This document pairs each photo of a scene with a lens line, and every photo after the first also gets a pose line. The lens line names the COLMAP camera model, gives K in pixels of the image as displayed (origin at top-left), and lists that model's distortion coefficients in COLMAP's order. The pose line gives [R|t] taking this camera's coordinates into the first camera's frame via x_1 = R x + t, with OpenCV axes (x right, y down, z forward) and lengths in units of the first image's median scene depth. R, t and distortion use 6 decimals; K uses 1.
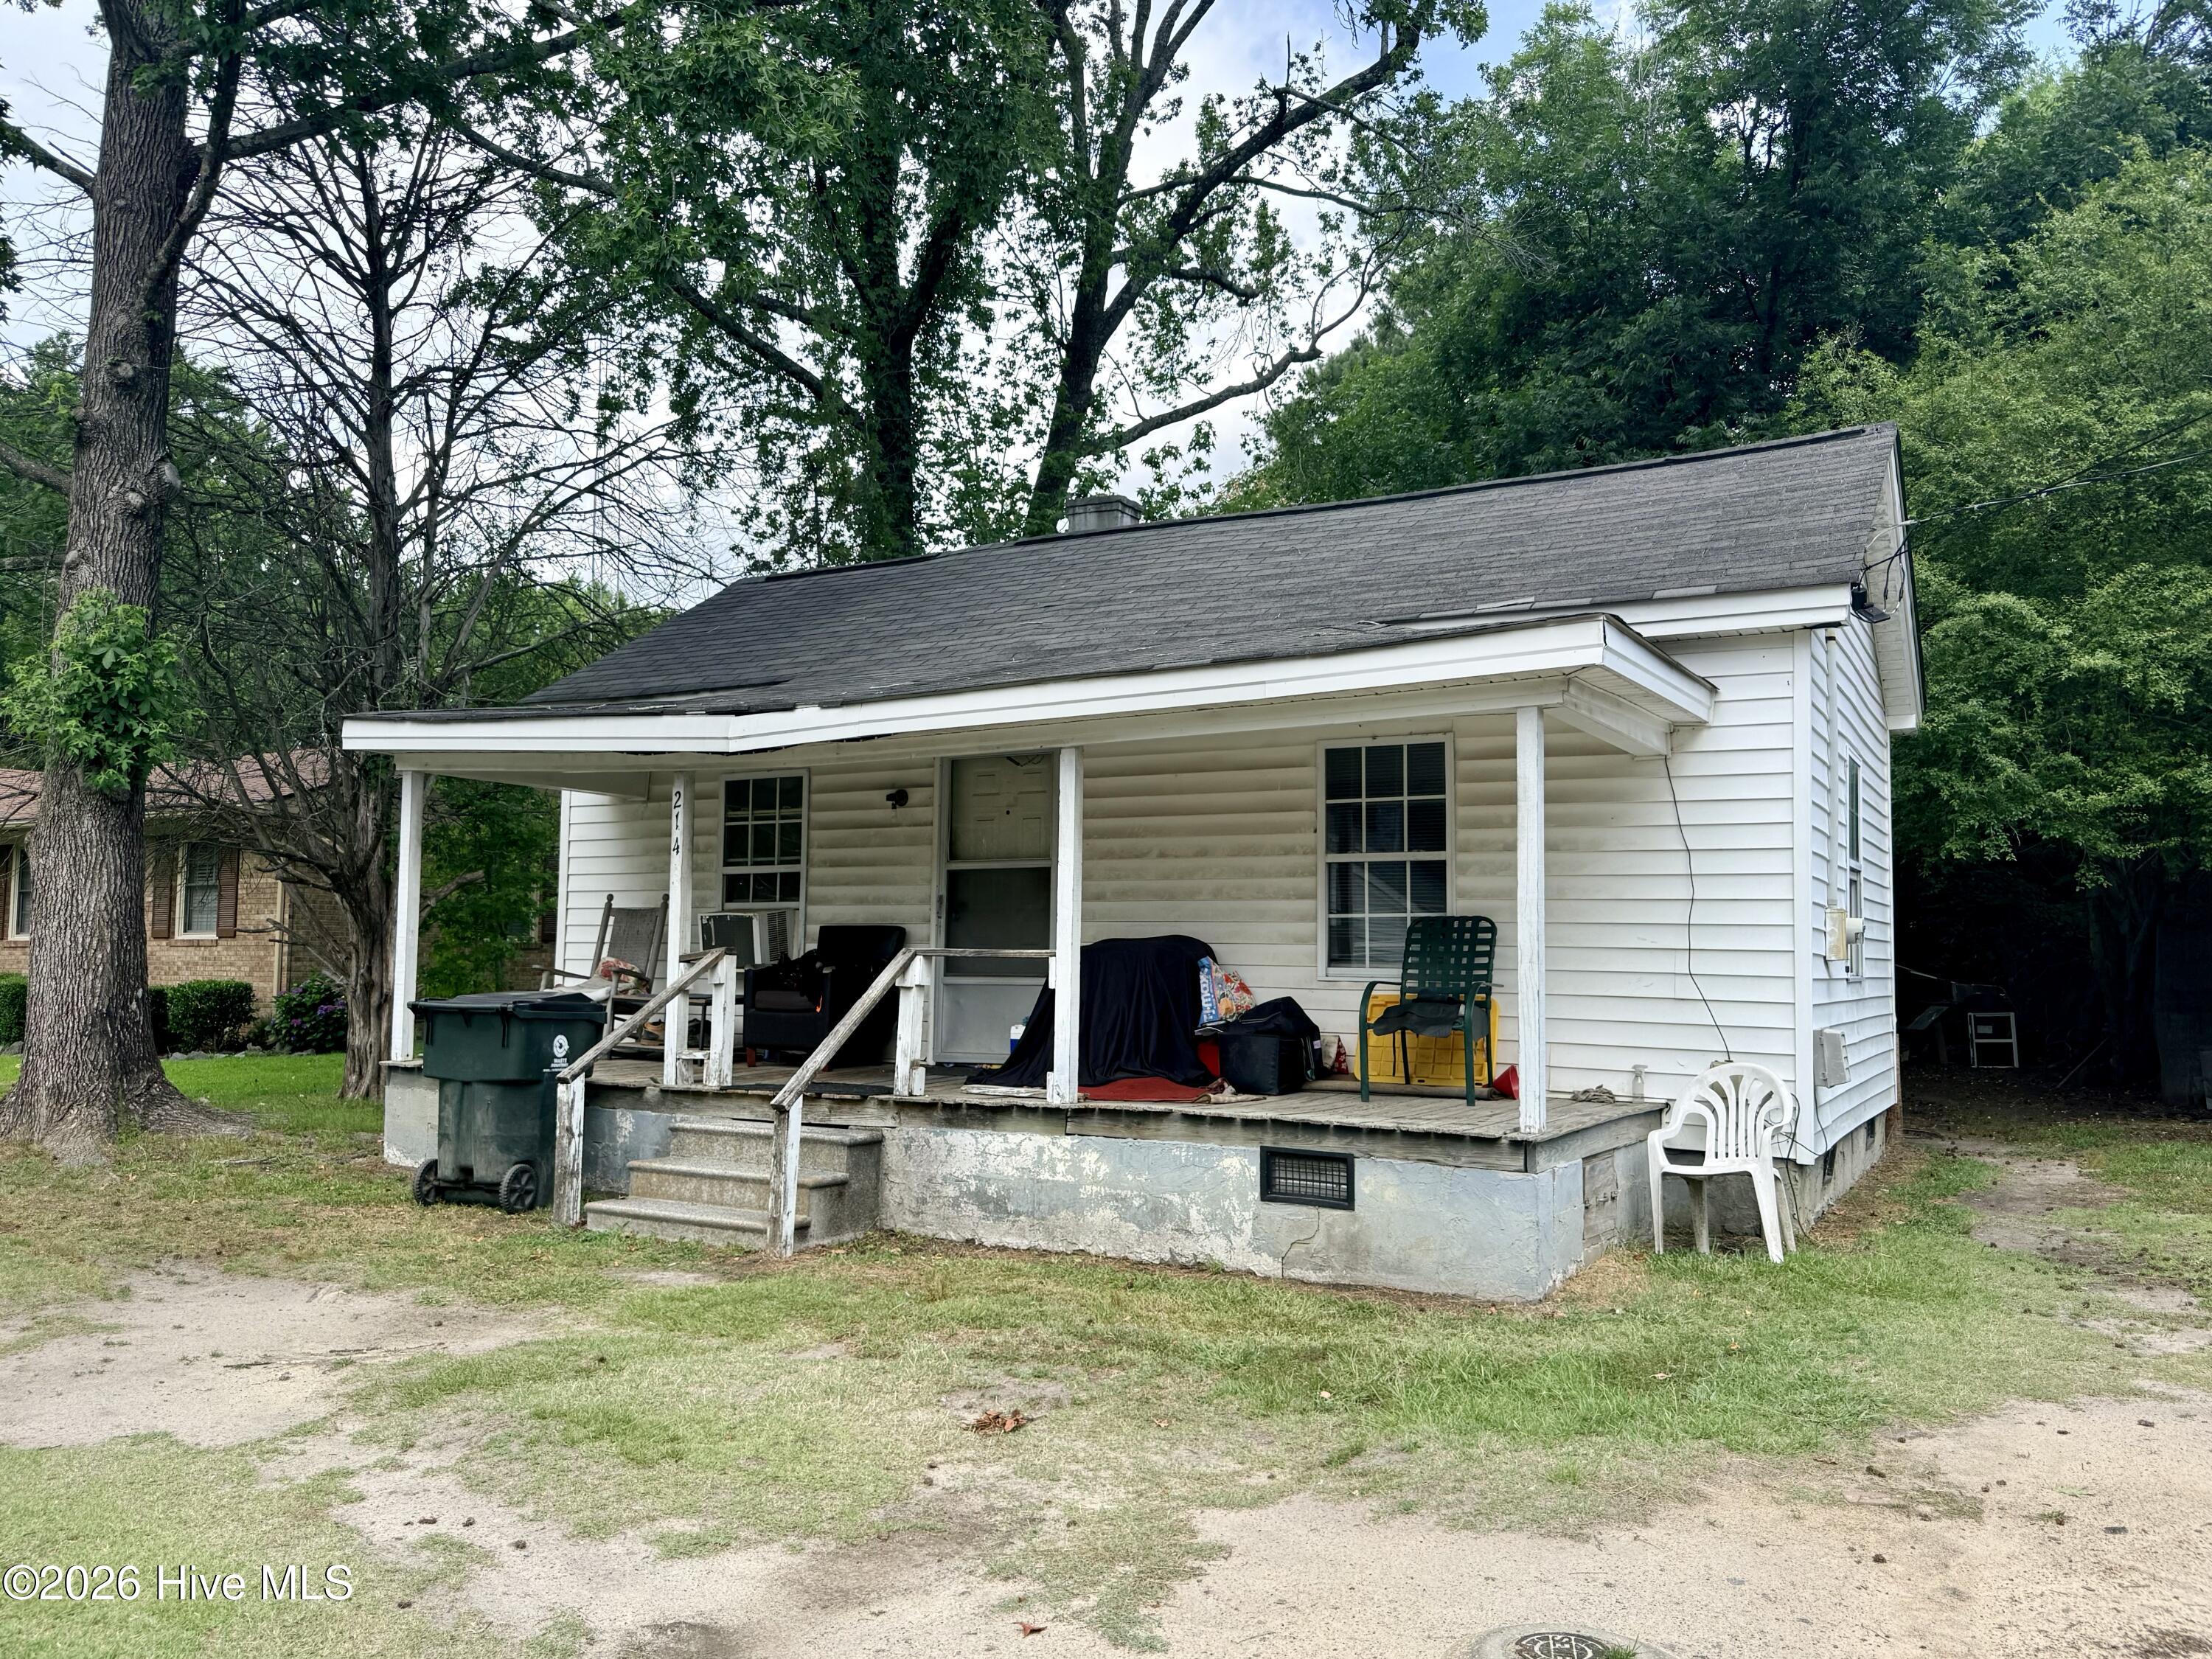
lens RADIAL K [[1707.7, 0, 1111.7], [0, 1707.7, 814.3], [0, 0, 1]] dist [0.042023, -0.075151]
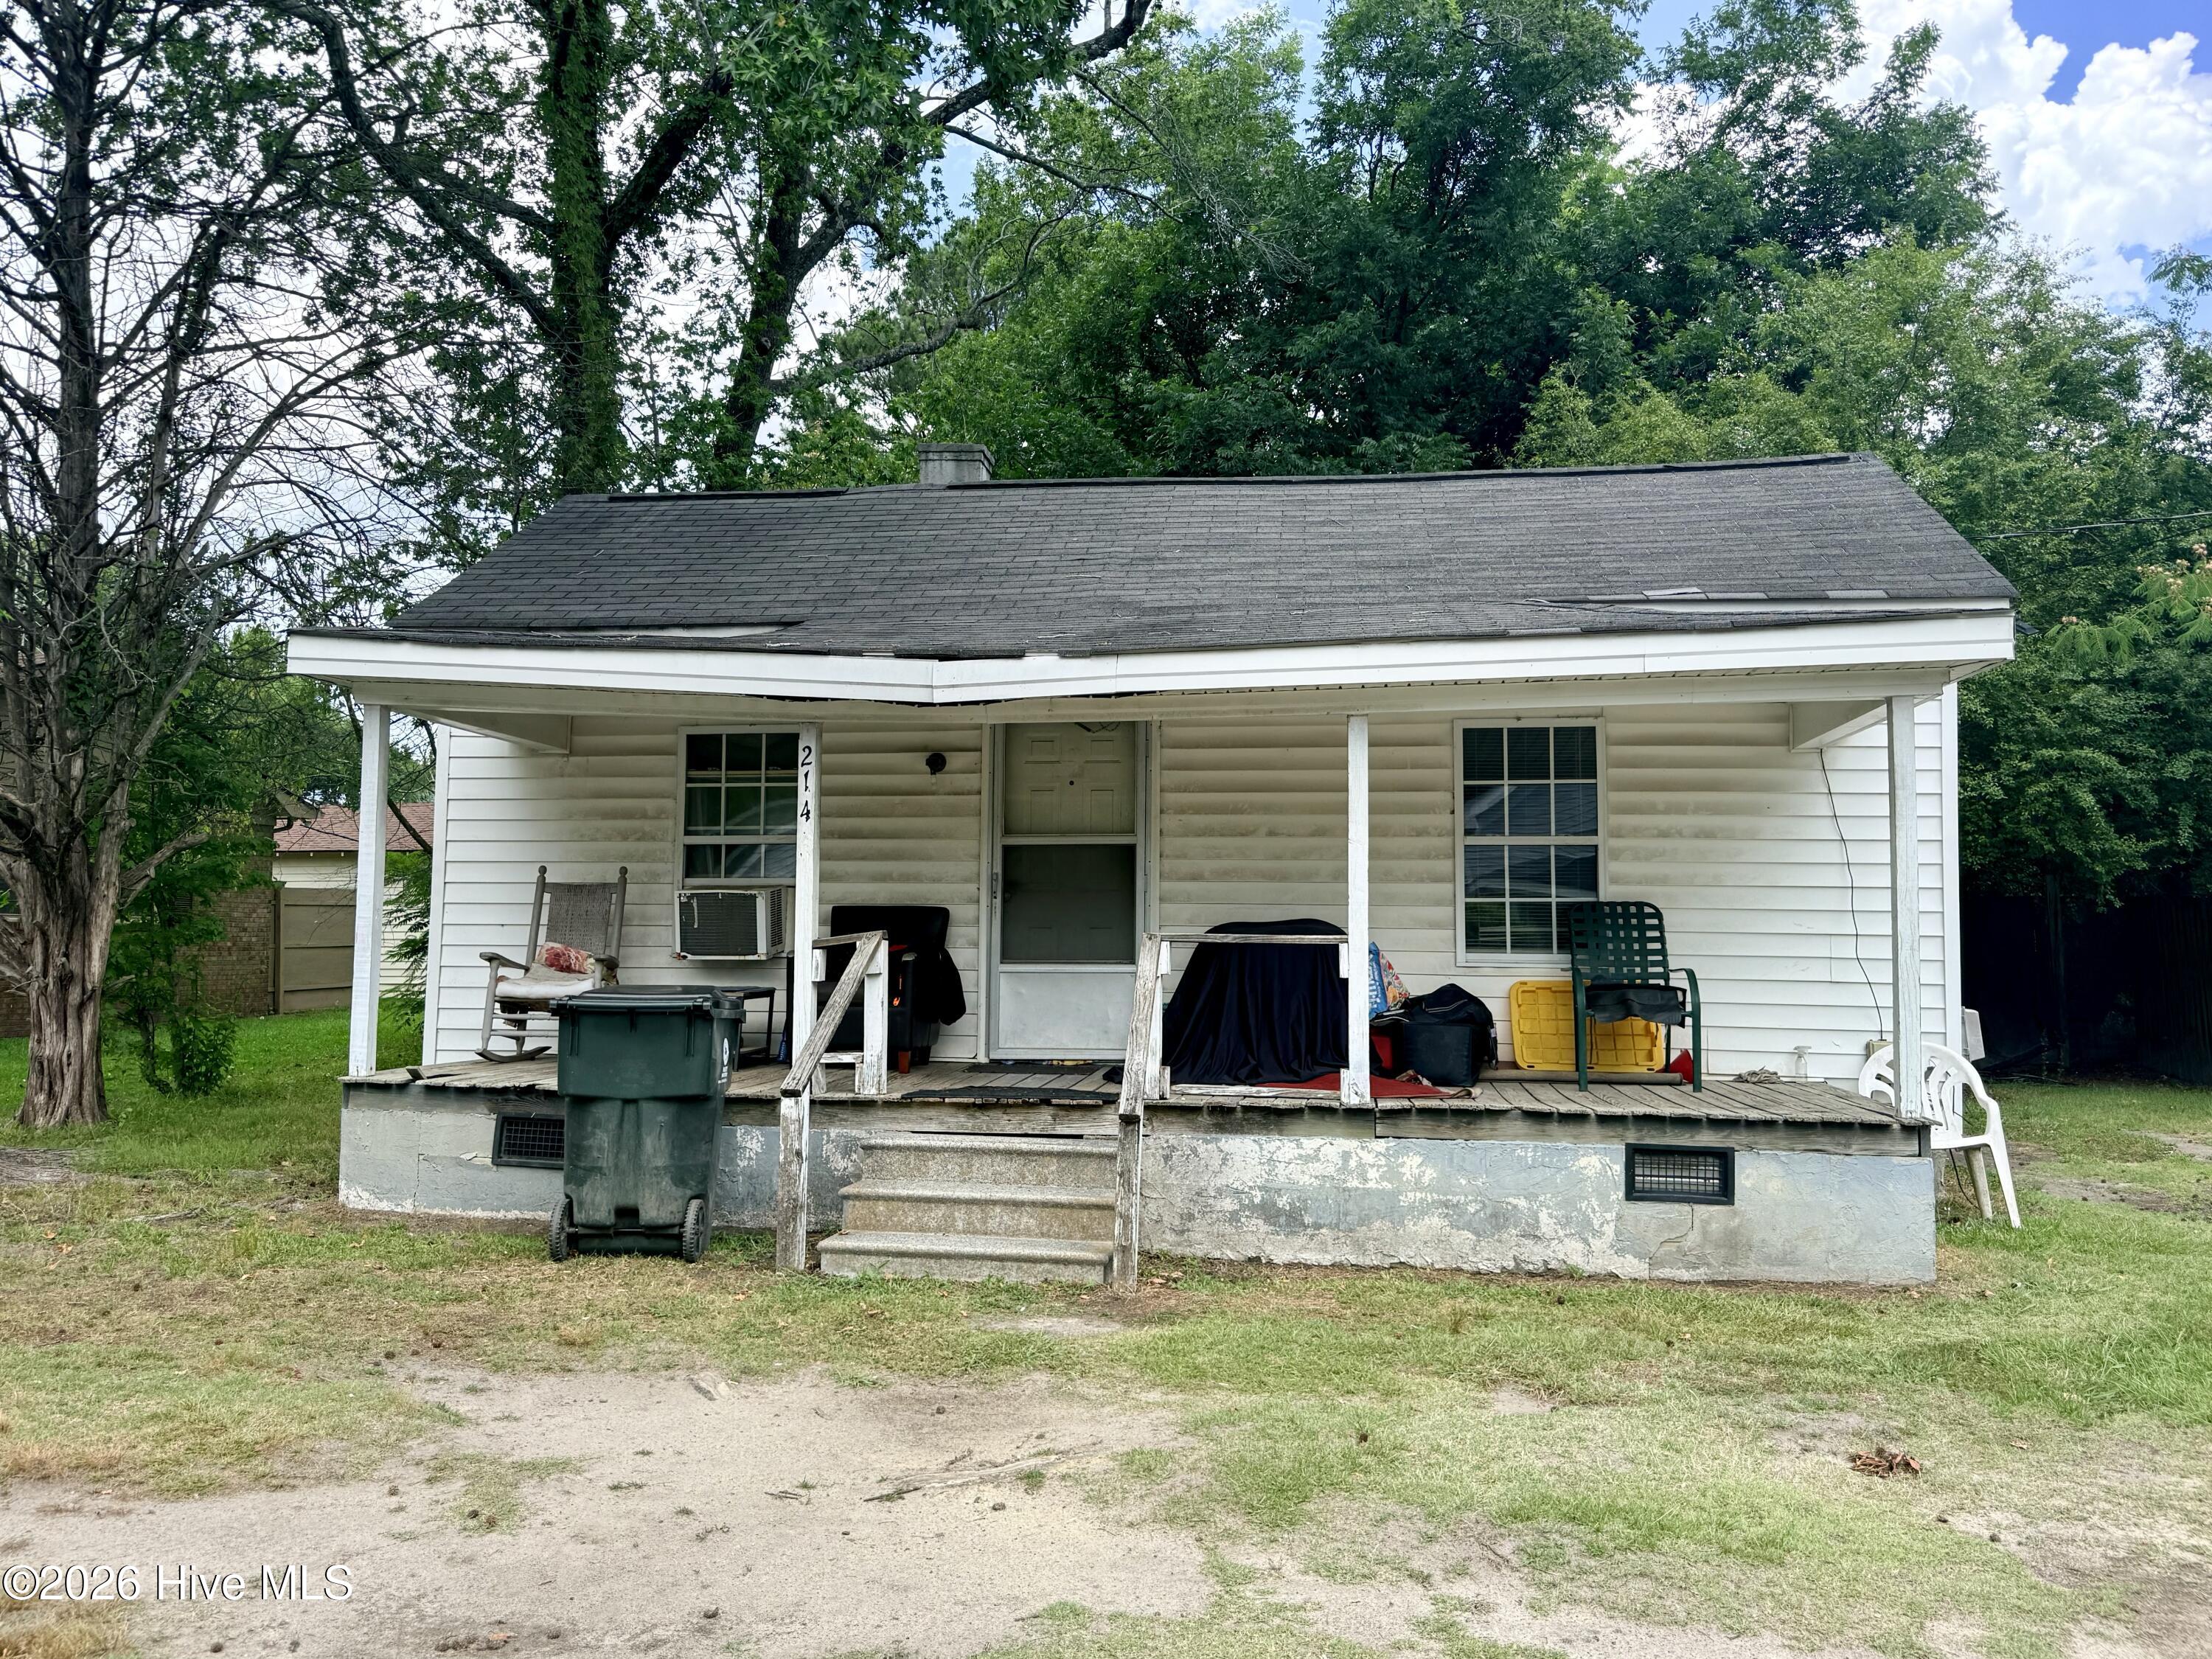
lens RADIAL K [[1707.7, 0, 1073.9], [0, 1707.7, 803.0], [0, 0, 1]] dist [0.042023, -0.075151]
pose [[0.935559, 0.028370, 0.352030, -0.469472], [-0.029648, 0.999559, -0.001762, 0.013866], [-0.351925, -0.008789, 0.935987, 0.186210]]
